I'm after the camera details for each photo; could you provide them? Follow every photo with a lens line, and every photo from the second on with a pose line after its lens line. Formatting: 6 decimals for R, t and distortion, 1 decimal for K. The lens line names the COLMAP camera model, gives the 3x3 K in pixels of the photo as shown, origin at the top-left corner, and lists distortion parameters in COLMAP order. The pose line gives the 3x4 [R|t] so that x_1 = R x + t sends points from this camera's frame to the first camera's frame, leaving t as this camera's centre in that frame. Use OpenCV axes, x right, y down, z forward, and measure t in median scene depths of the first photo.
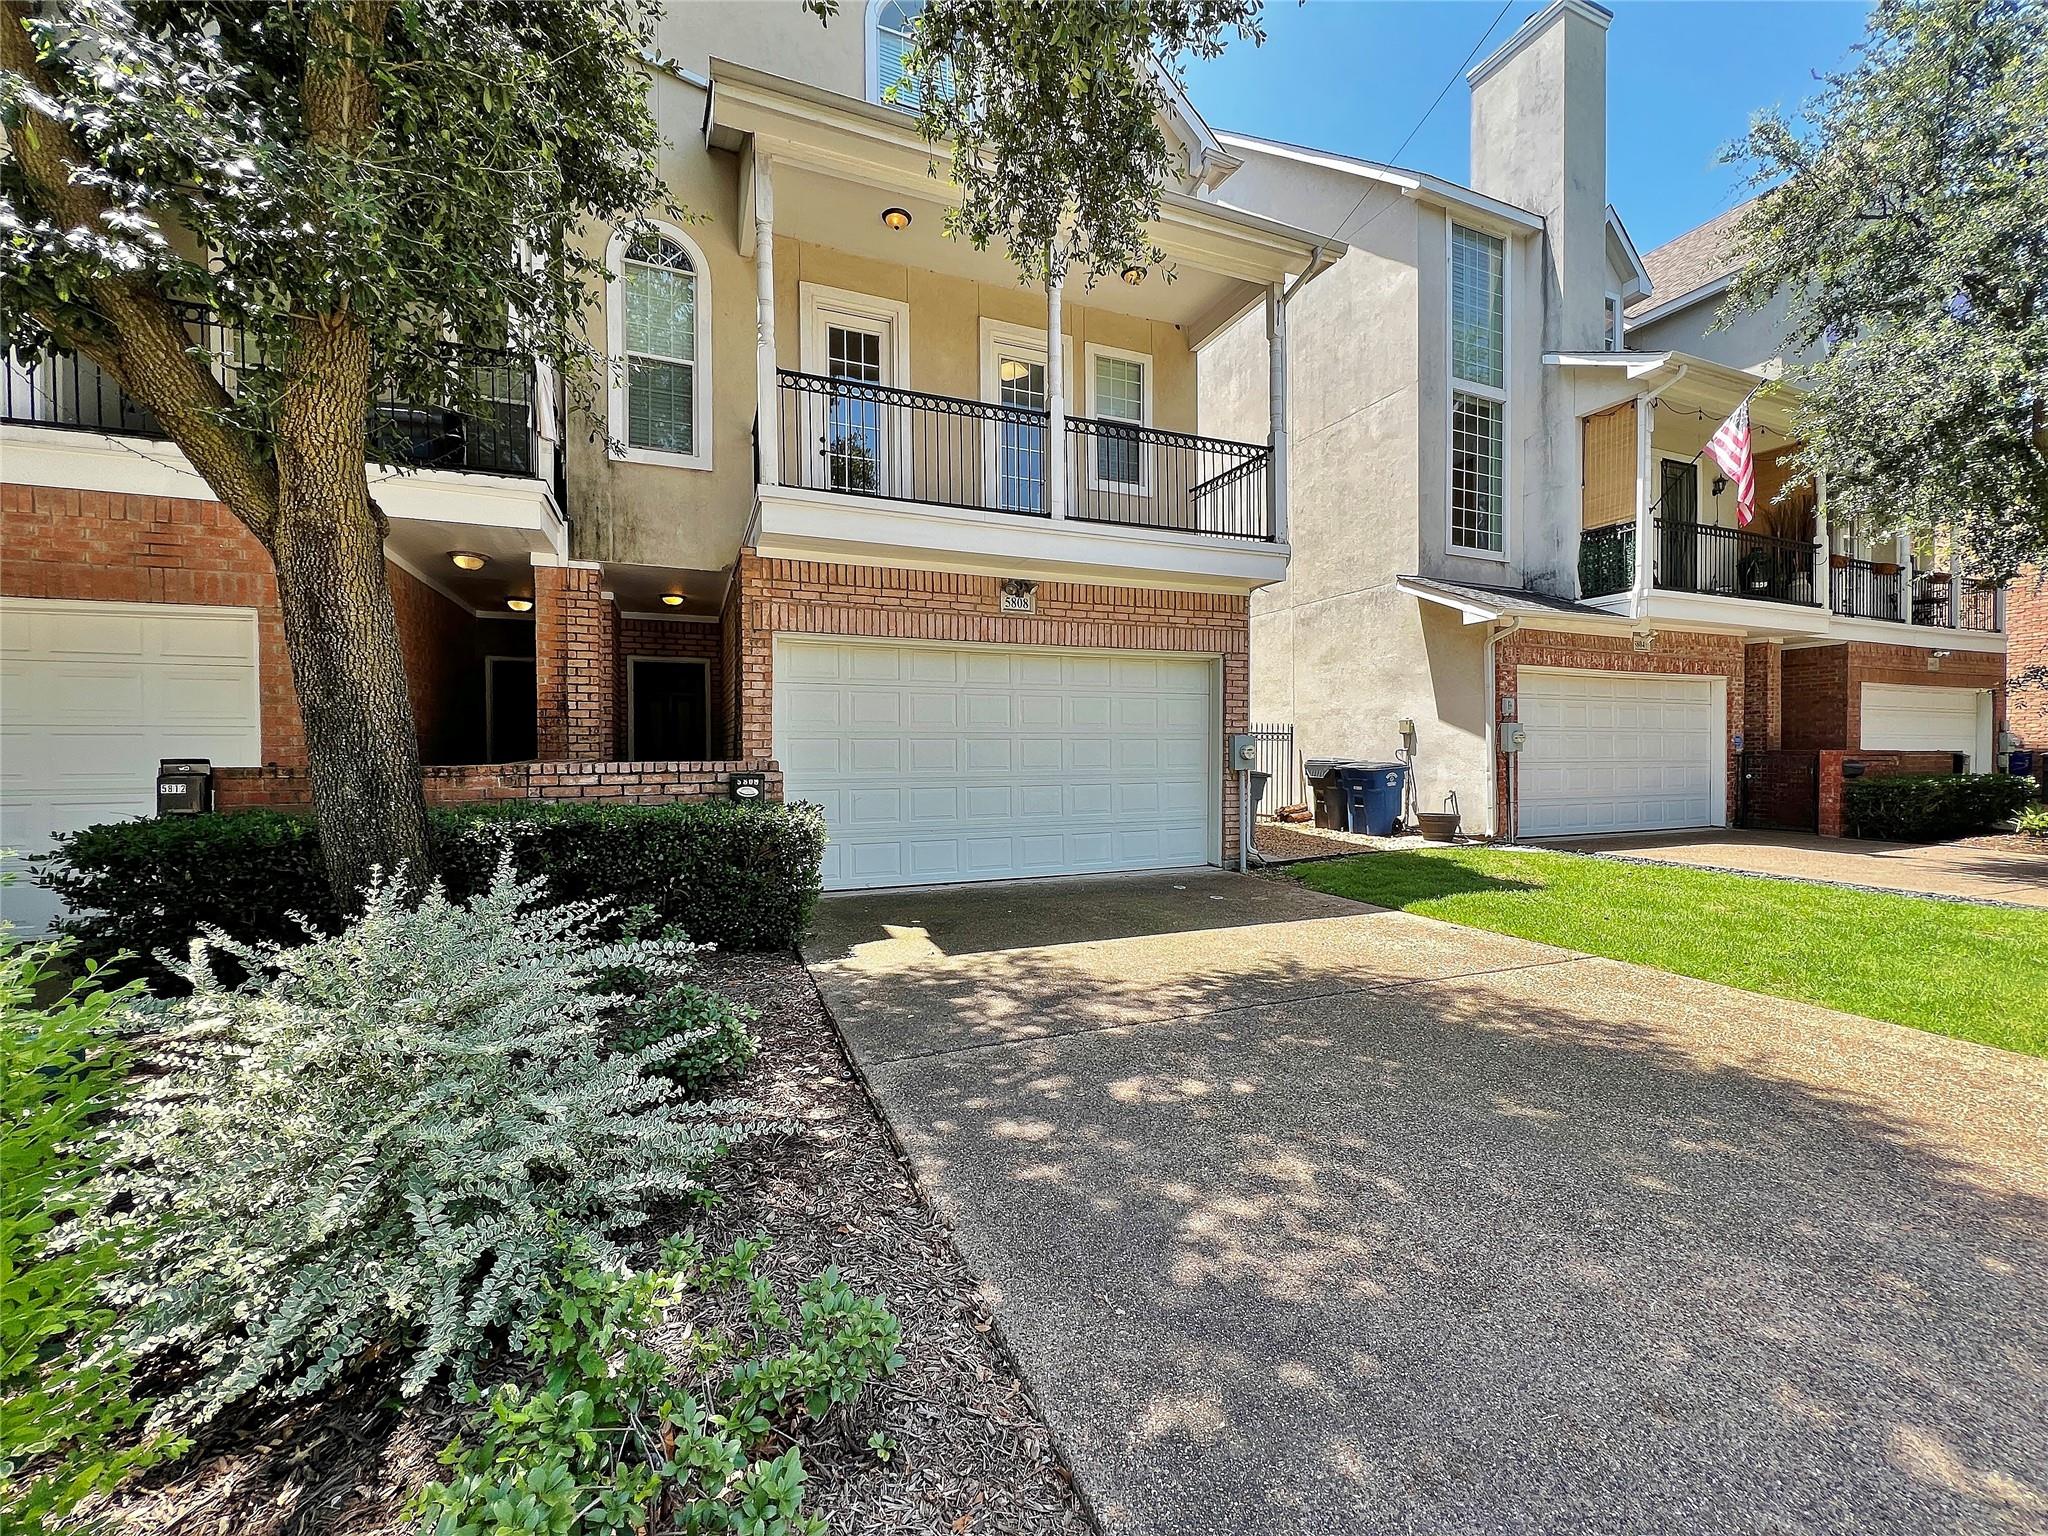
lens RADIAL K [[823.5, 0, 1019.6], [0, 823.5, 762.4], [0, 0, 1]] dist [-0.000115, -0.000006]
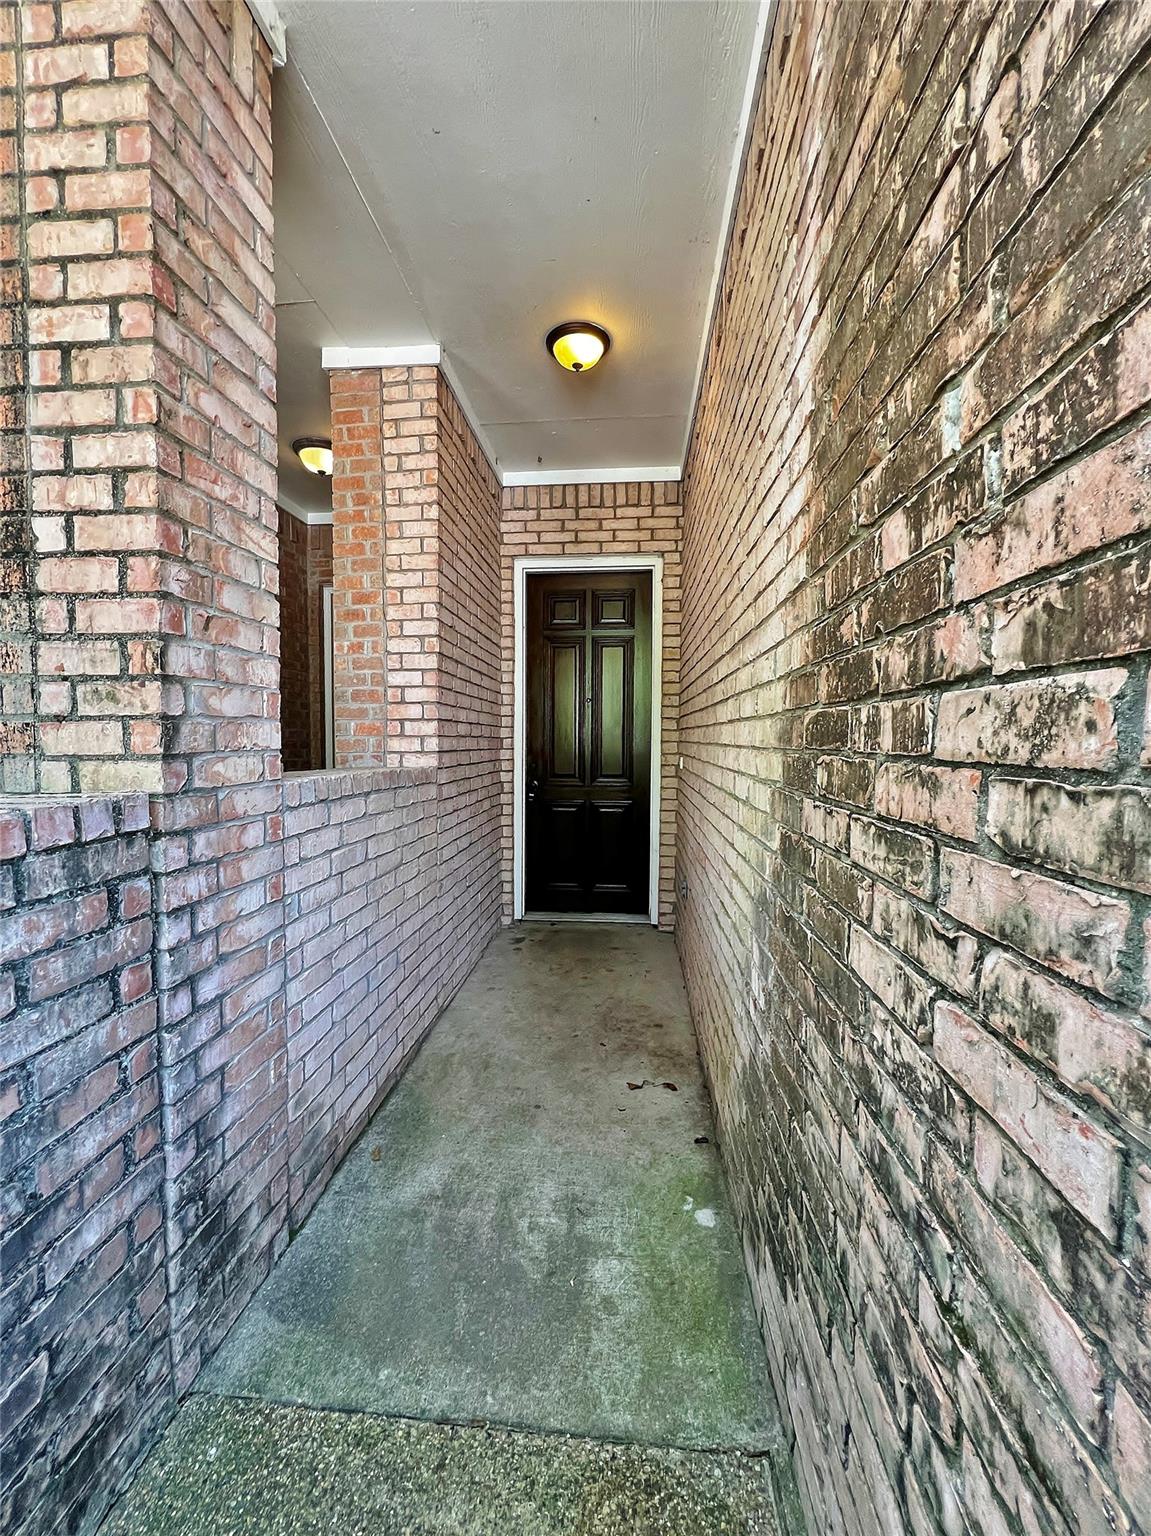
lens RADIAL K [[617.6, 0, 575.4], [0, 617.6, 768.0], [0, 0, 1]] dist [-0.000115, -0.000006]
pose [[0.885437, 0.029613, -0.463815, -0.351330], [-0.016886, 0.999359, 0.031570, -0.017667], [0.464452, -0.020121, 0.885370, 0.919050]]
